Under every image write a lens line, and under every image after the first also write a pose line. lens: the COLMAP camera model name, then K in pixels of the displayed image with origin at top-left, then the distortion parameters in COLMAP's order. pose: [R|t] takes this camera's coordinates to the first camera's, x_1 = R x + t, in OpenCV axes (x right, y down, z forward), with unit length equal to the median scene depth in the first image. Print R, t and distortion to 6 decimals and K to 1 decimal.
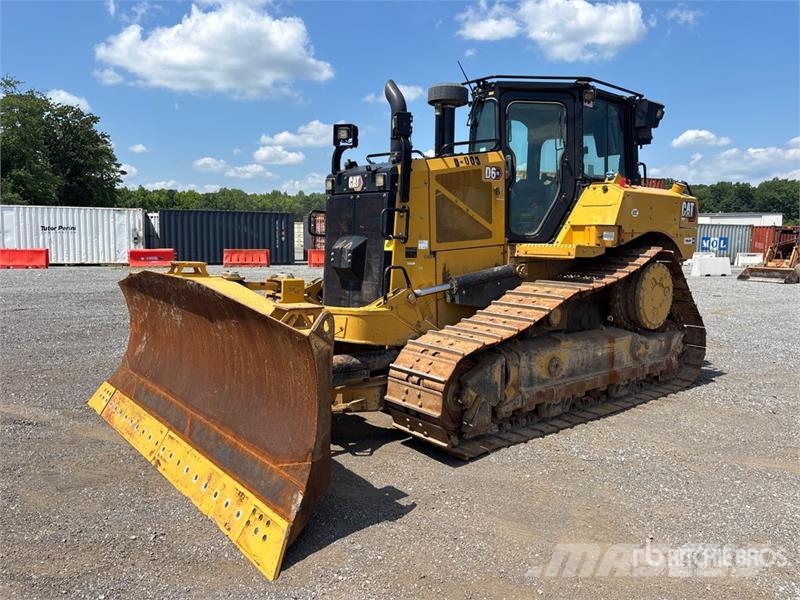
lens RADIAL K [[608.9, 0, 400.0], [0, 608.9, 292.4], [0, 0, 1]] dist [0.051685, -0.086624]
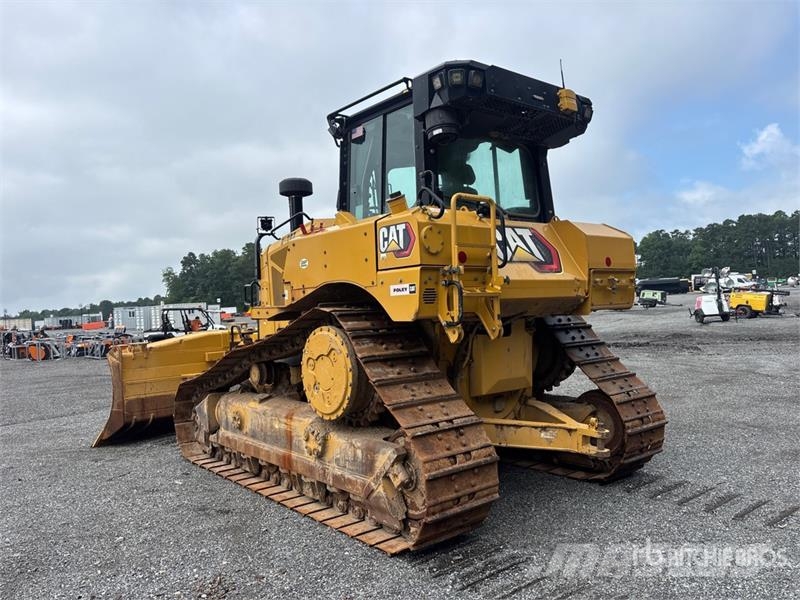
lens RADIAL K [[608.9, 0, 400.0], [0, 608.9, 292.4], [0, 0, 1]] dist [0.051685, -0.086624]
pose [[-0.015729, -0.047407, -0.998752, 1.294690], [-0.060518, 0.997089, -0.046375, -0.068204], [0.998043, 0.059713, -0.018552, 1.250886]]
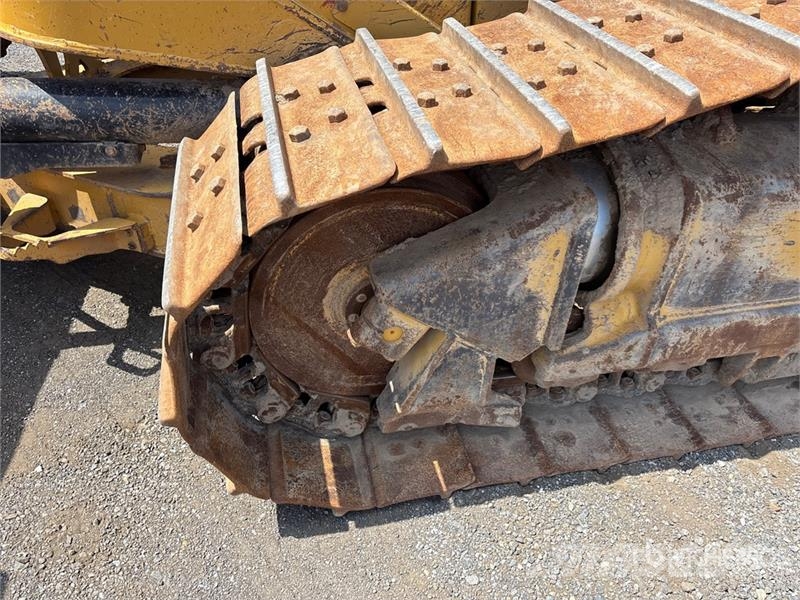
lens RADIAL K [[594.6, 0, 403.0], [0, 594.6, 288.0], [0, 0, 1]] dist [0.012341, -0.002350]
pose [[0.890717, 0.297101, -0.344026, 0.170338], [-0.078328, 0.845835, 0.527663, 0.017594], [0.447758, -0.443051, 0.776671, 0.690570]]
